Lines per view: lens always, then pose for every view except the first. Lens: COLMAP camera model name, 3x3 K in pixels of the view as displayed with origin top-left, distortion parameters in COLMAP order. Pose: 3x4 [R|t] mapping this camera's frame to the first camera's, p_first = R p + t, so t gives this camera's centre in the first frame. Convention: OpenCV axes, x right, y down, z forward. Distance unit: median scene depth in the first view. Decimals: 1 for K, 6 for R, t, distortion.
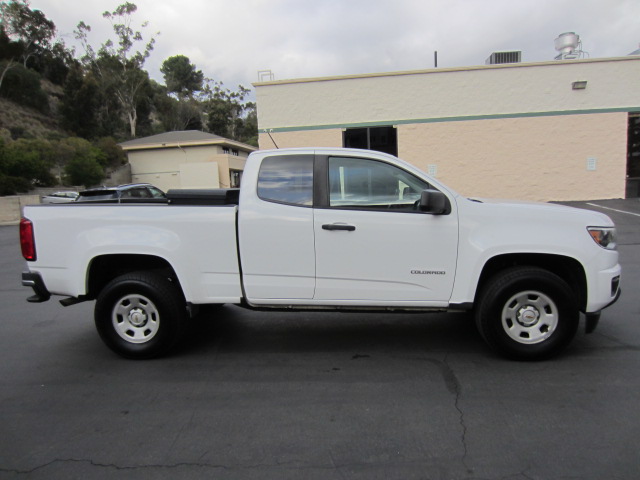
lens RADIAL K [[456.6, 0, 320.0], [0, 456.6, 240.0], [0, 0, 1]] dist [-0.059115, 0.036636]
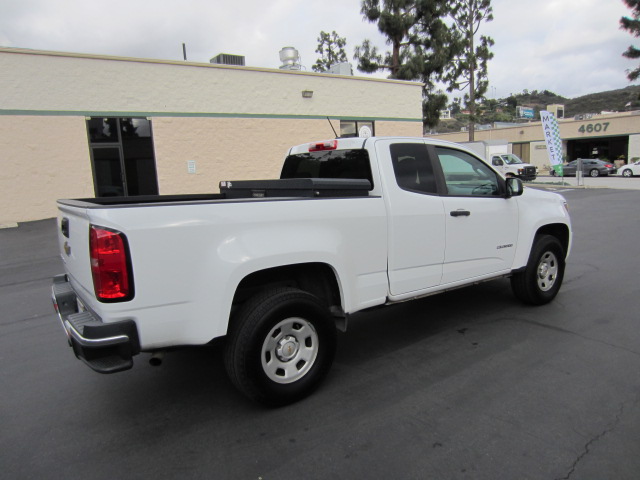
lens RADIAL K [[456.6, 0, 320.0], [0, 456.6, 240.0], [0, 0, 1]] dist [-0.059115, 0.036636]
pose [[0.748566, -0.093832, 0.656388, -0.844529], [0.091370, 0.995090, 0.038048, -0.032860], [-0.656735, 0.031493, 0.753464, 0.387072]]
